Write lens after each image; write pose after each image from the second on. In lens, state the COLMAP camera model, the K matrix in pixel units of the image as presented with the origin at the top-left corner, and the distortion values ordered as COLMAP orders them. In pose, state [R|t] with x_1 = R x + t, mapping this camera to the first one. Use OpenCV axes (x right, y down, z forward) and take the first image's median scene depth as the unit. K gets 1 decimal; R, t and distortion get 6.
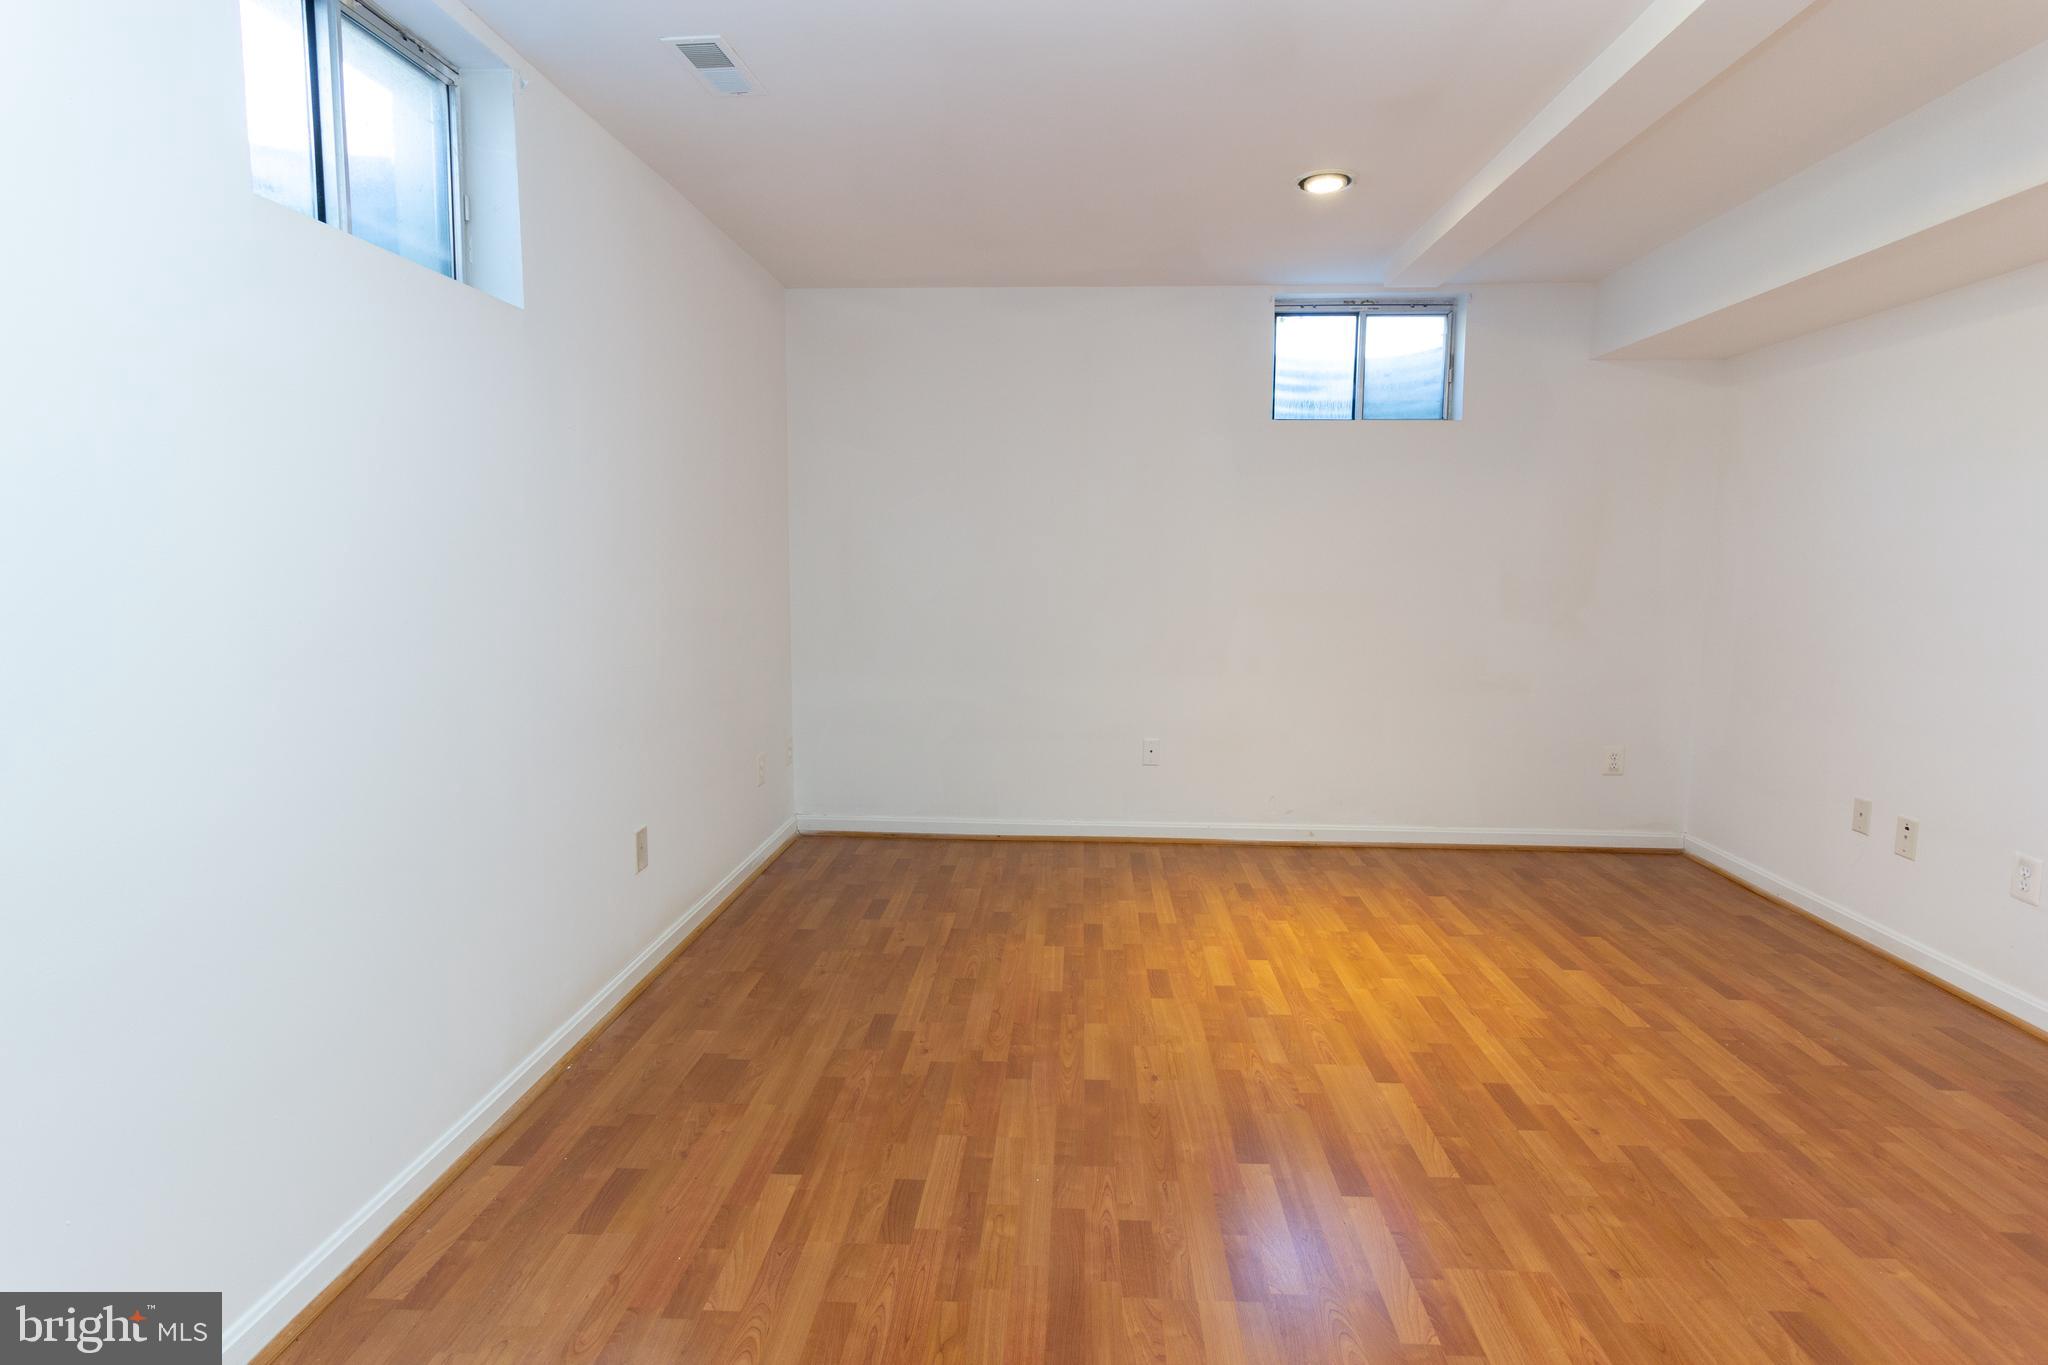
lens RADIAL K [[1039.8, 0, 1025.2], [0, 1039.8, 674.3], [0, 0, 1]] dist [-0.002026, 0.000207]
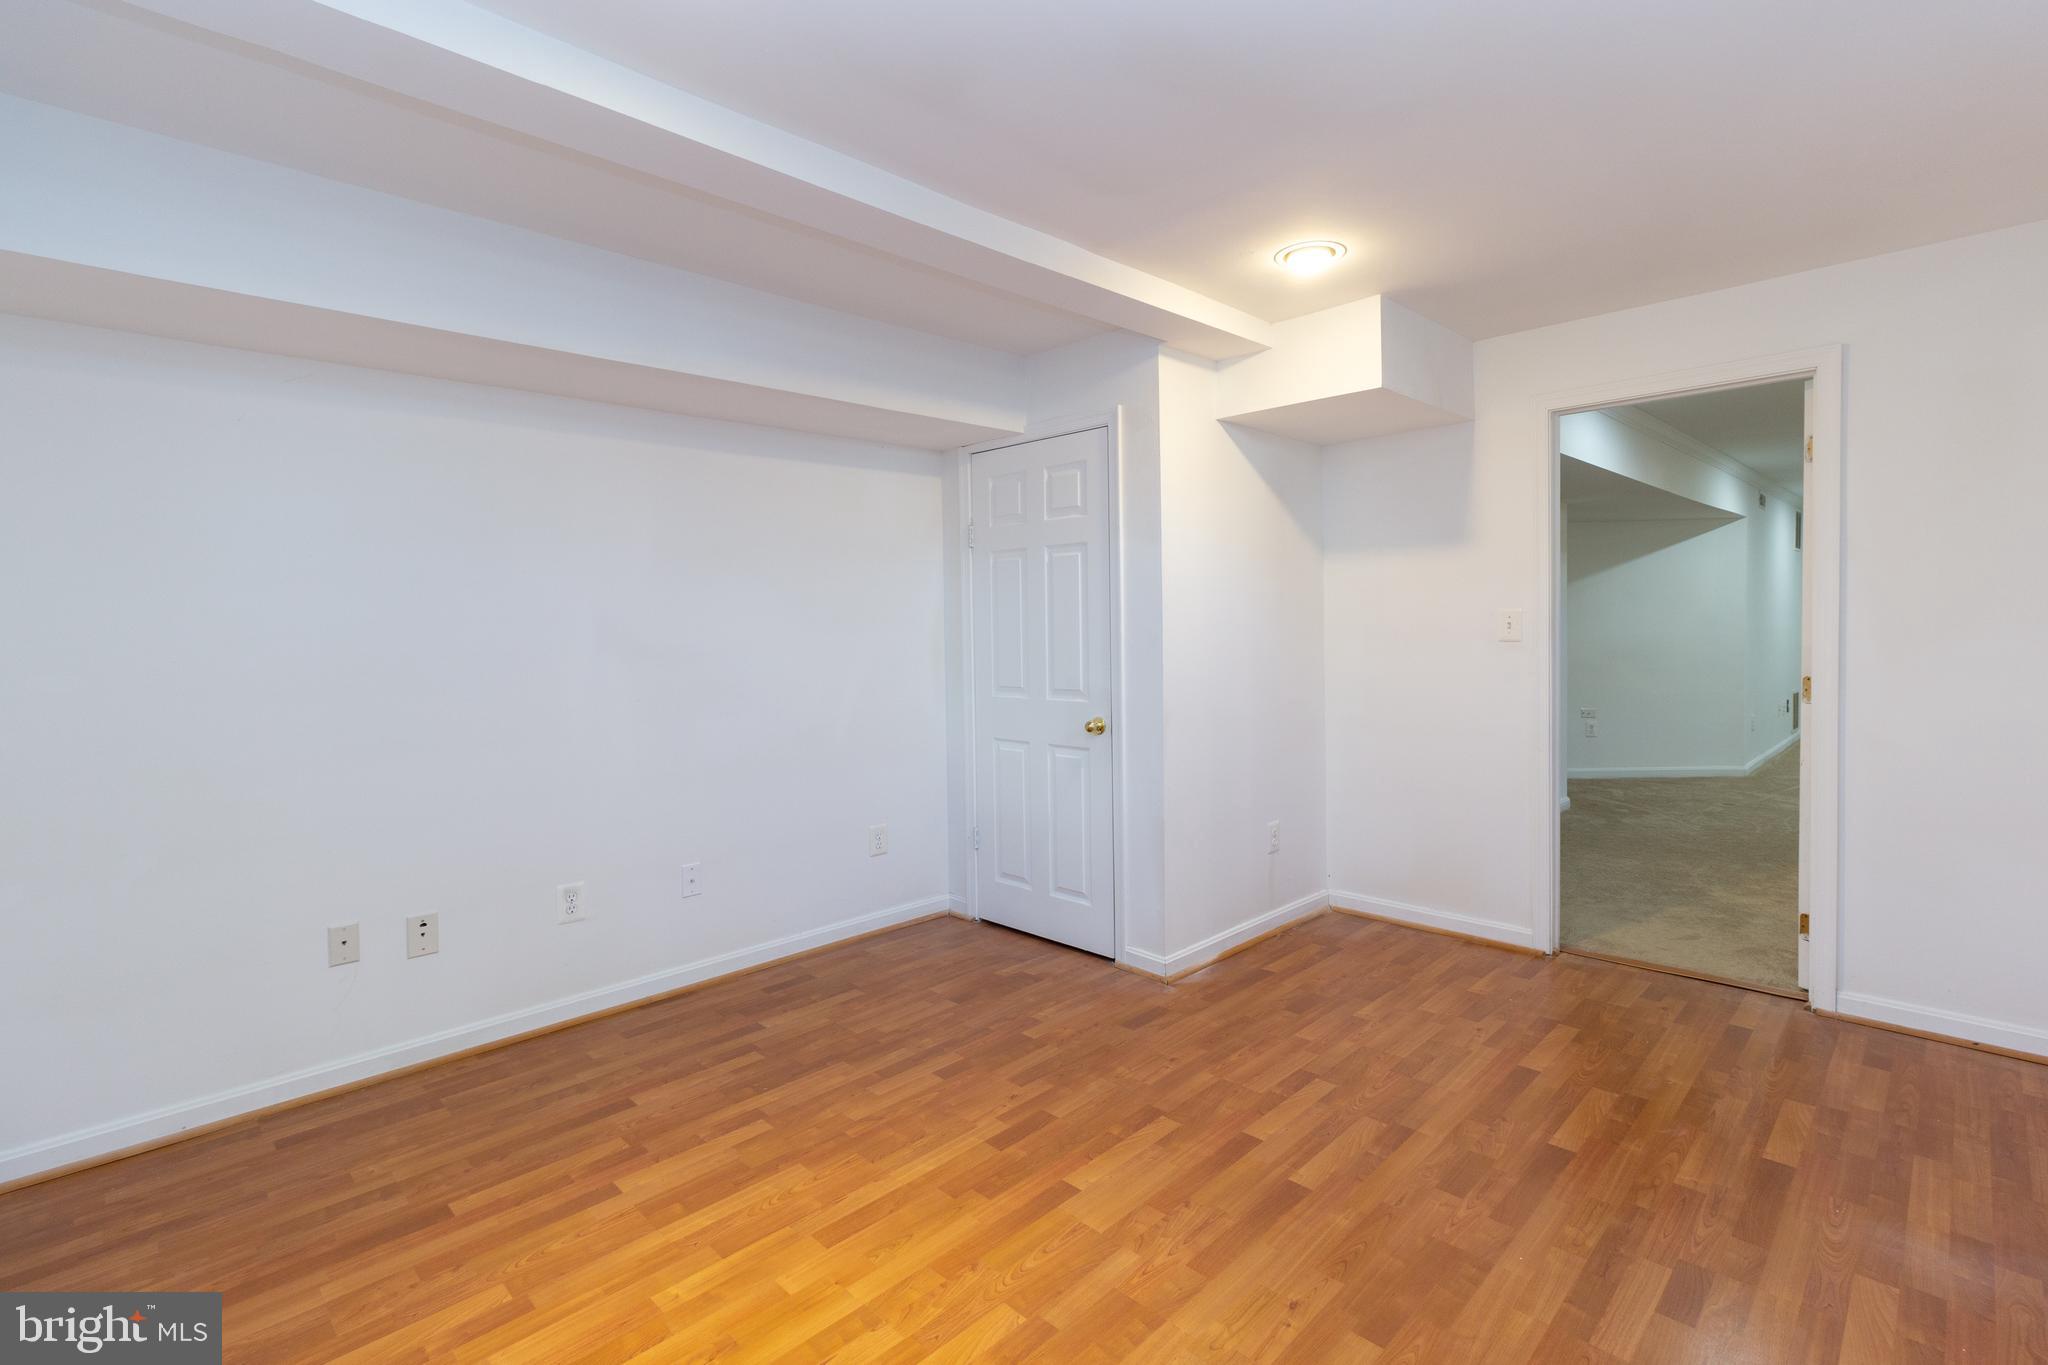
lens RADIAL K [[945.5, 0, 1043.3], [0, 945.5, 652.8], [0, 0, 1]] dist [-0.000011, 0.001293]
pose [[-0.750996, -0.012353, 0.660191, -0.194478], [0.090174, 0.988539, 0.121074, -0.194956], [-0.654120, 0.150459, -0.741275, 1.562063]]
